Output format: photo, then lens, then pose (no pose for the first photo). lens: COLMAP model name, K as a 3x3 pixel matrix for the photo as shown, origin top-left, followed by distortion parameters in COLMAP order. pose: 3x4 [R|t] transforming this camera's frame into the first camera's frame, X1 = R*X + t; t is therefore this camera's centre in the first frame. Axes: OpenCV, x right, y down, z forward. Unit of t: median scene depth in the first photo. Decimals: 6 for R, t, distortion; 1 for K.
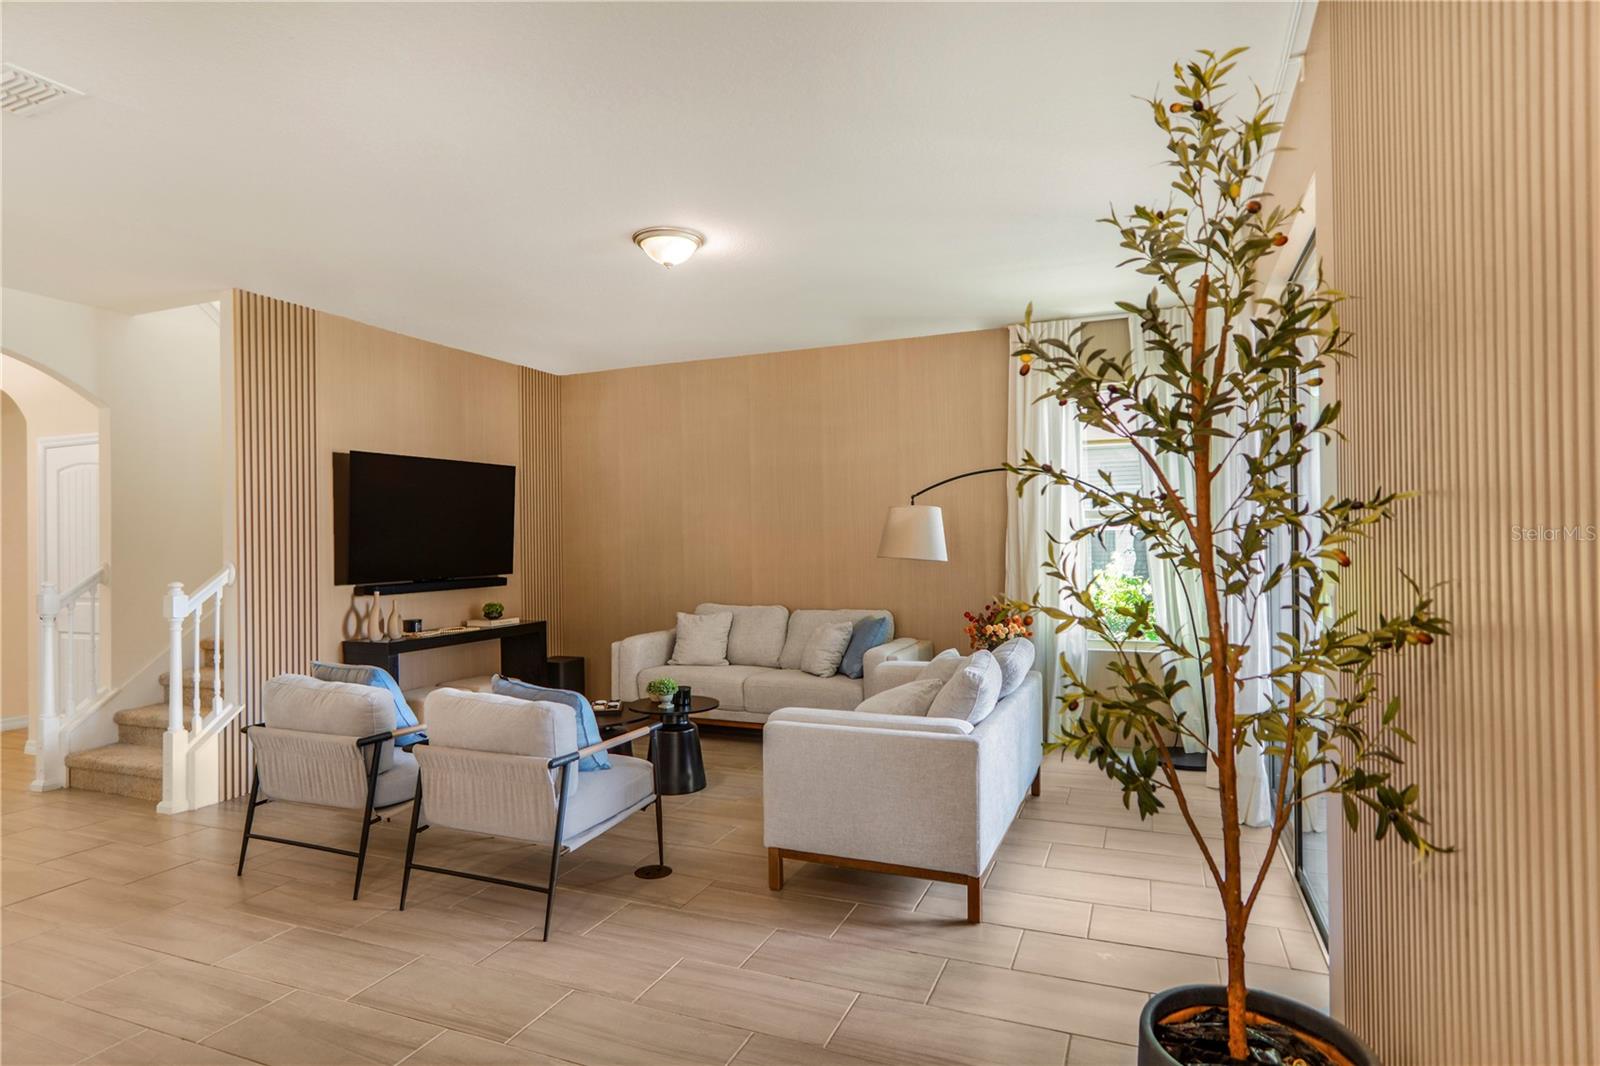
lens RADIAL K [[867.4, 0, 810.1], [0, 867.4, 539.9], [0, 0, 1]] dist [-0.020275, 0.001774]
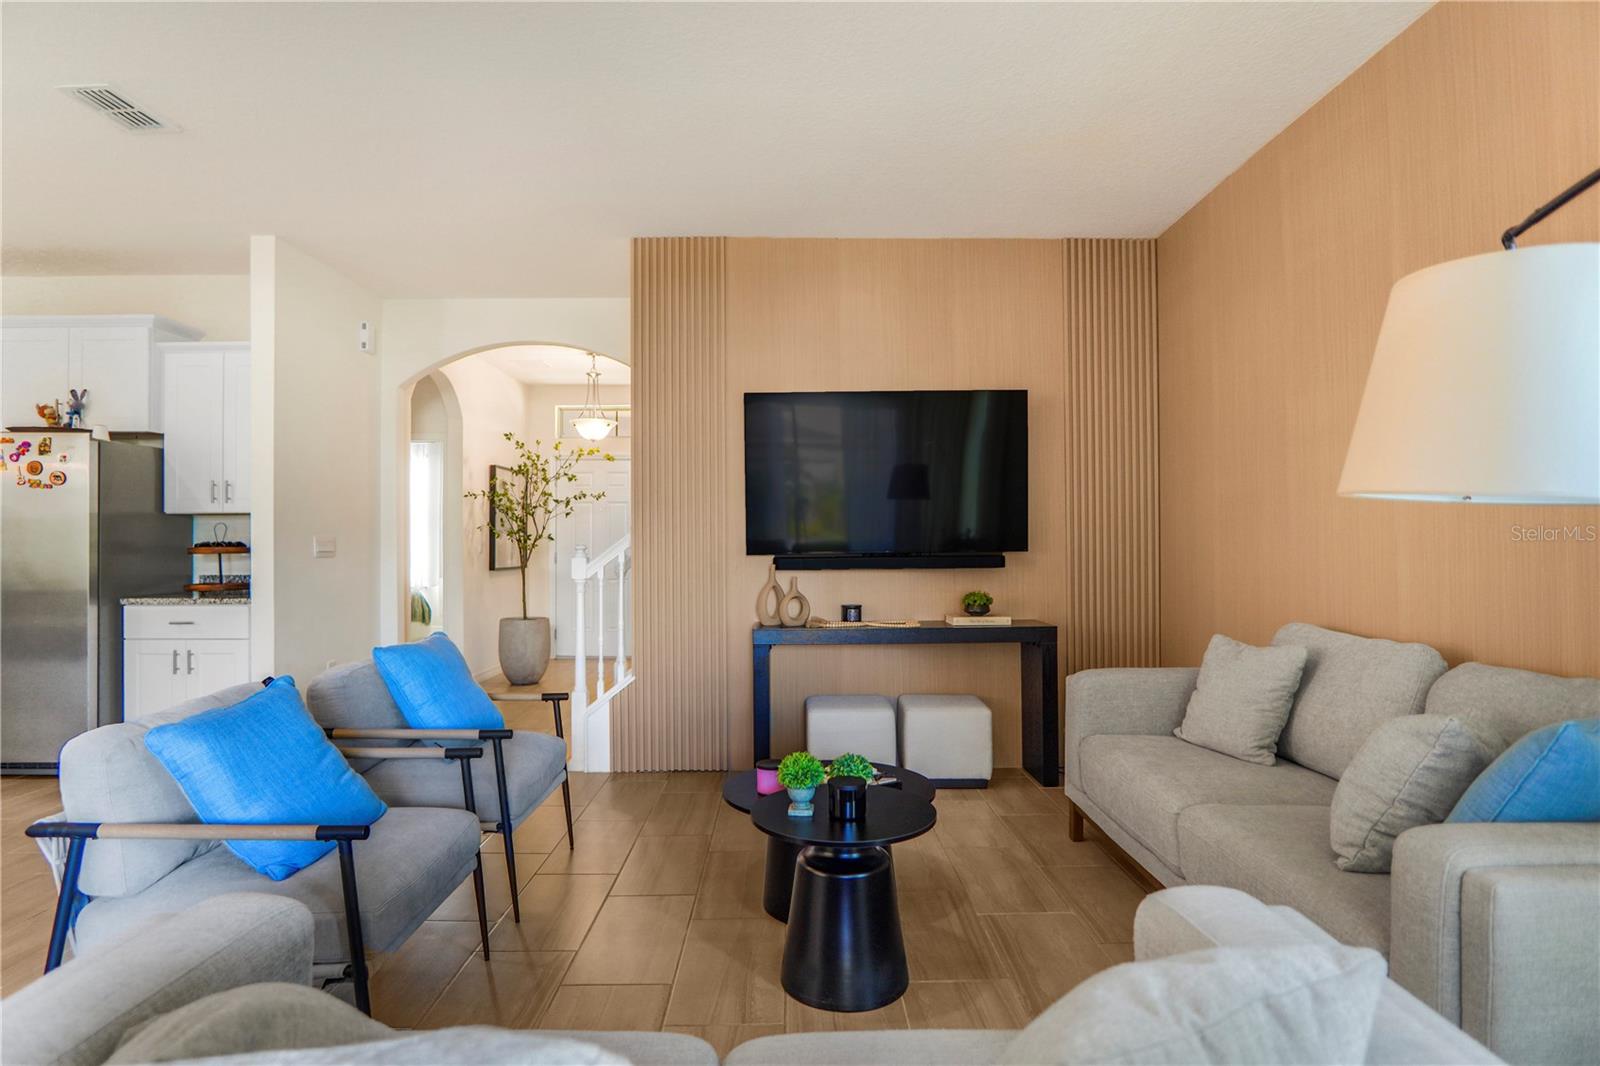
lens RADIAL K [[863.7, 0, 789.5], [0, 863.7, 533.1], [0, 0, 1]] dist [-0.017930, 0.000156]
pose [[0.380222, 0.000331, -0.924895, 0.281659], [0.000634, 1.000000, 0.000618, 0.033809], [0.924895, -0.000821, 0.380222, 0.797686]]
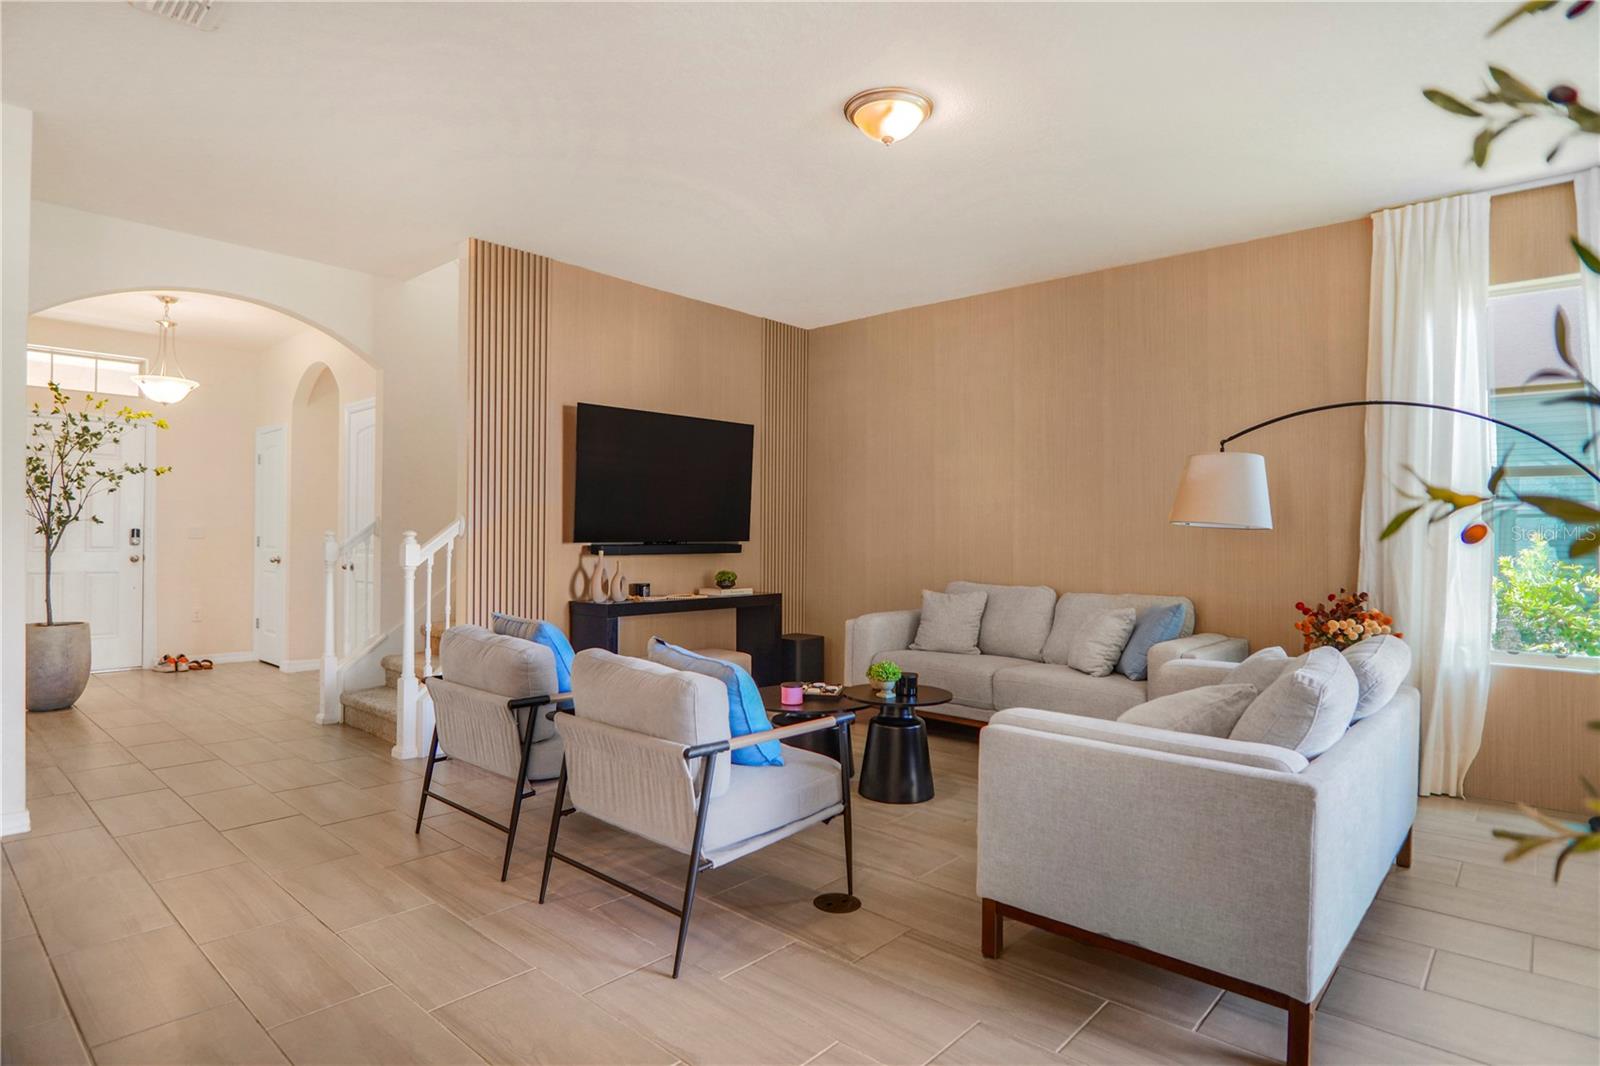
lens RADIAL K [[873.7, 0, 794.1], [0, 873.7, 539.0], [0, 0, 1]] dist [-0.045864, 0.017874]
pose [[0.938458, 0.023243, -0.344610, 0.033251], [-0.020997, 0.999727, 0.010251, 0.036679], [0.344754, -0.002384, 0.938690, 0.190434]]
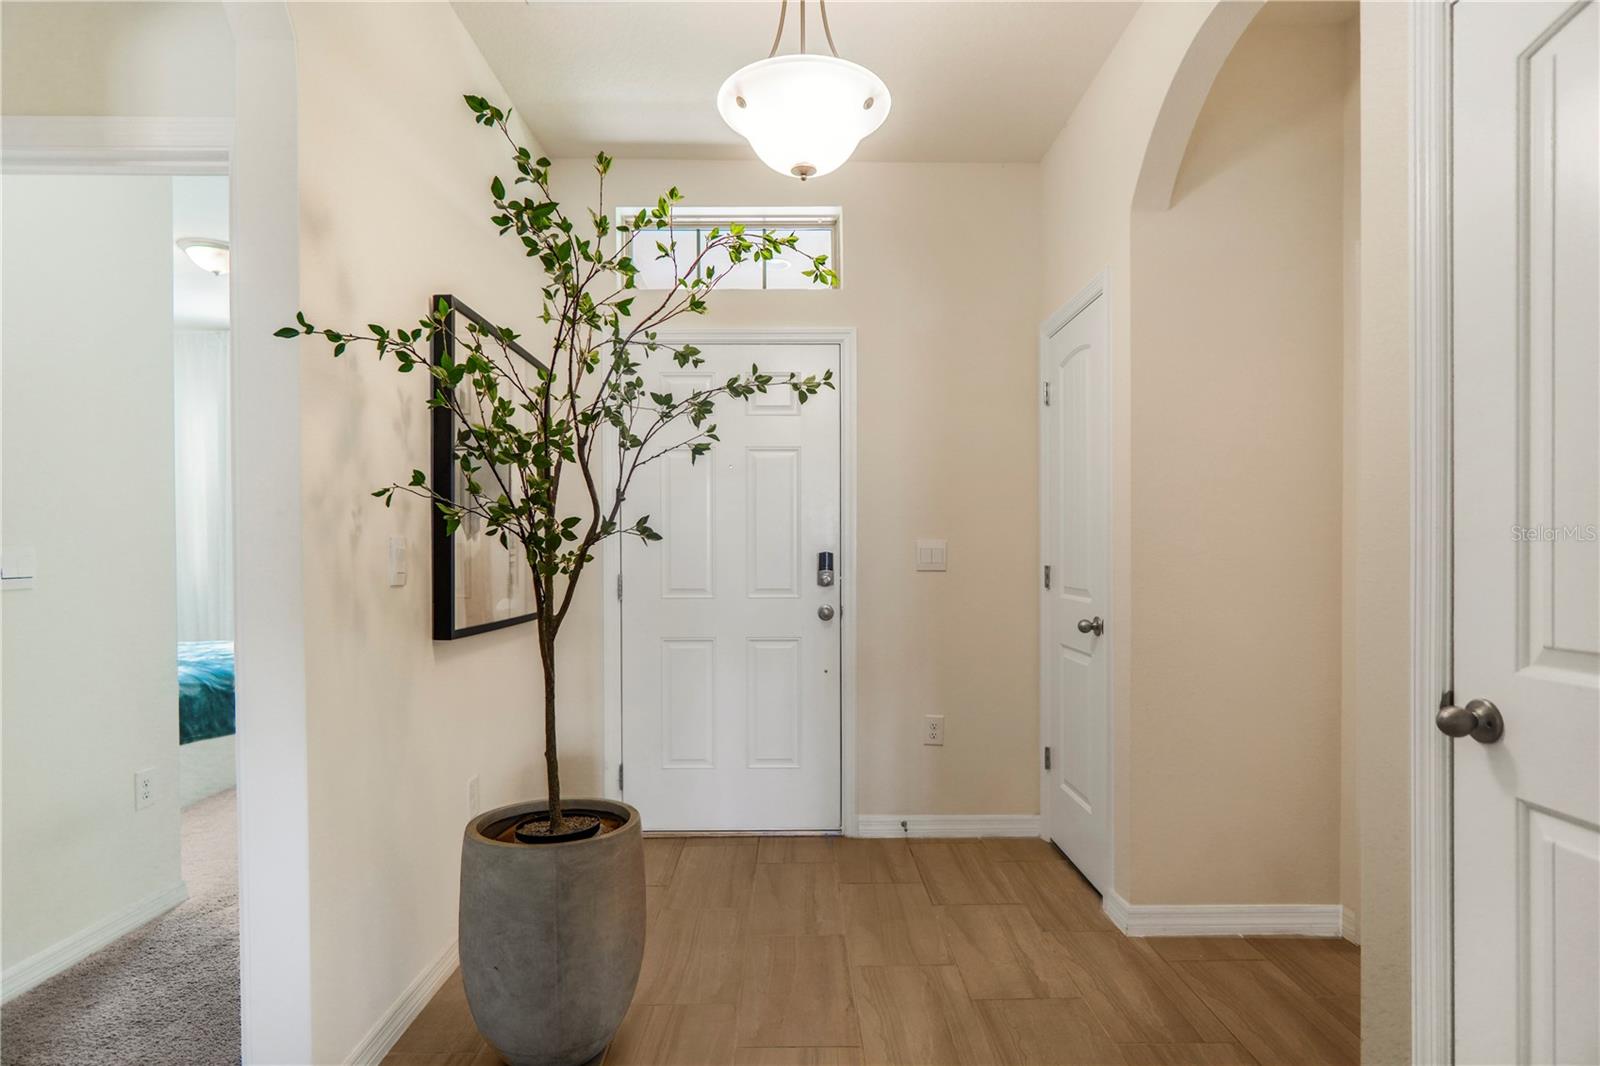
lens RADIAL K [[845.9, 0, 801.8], [0, 845.9, 556.8], [0, 0, 1]] dist [-0.002105, -0.000004]
pose [[0.392808, 0.014206, -0.919511, -0.903705], [0.001986, 0.999865, 0.016295, 0.049330], [0.919618, -0.008227, 0.392727, 0.896579]]
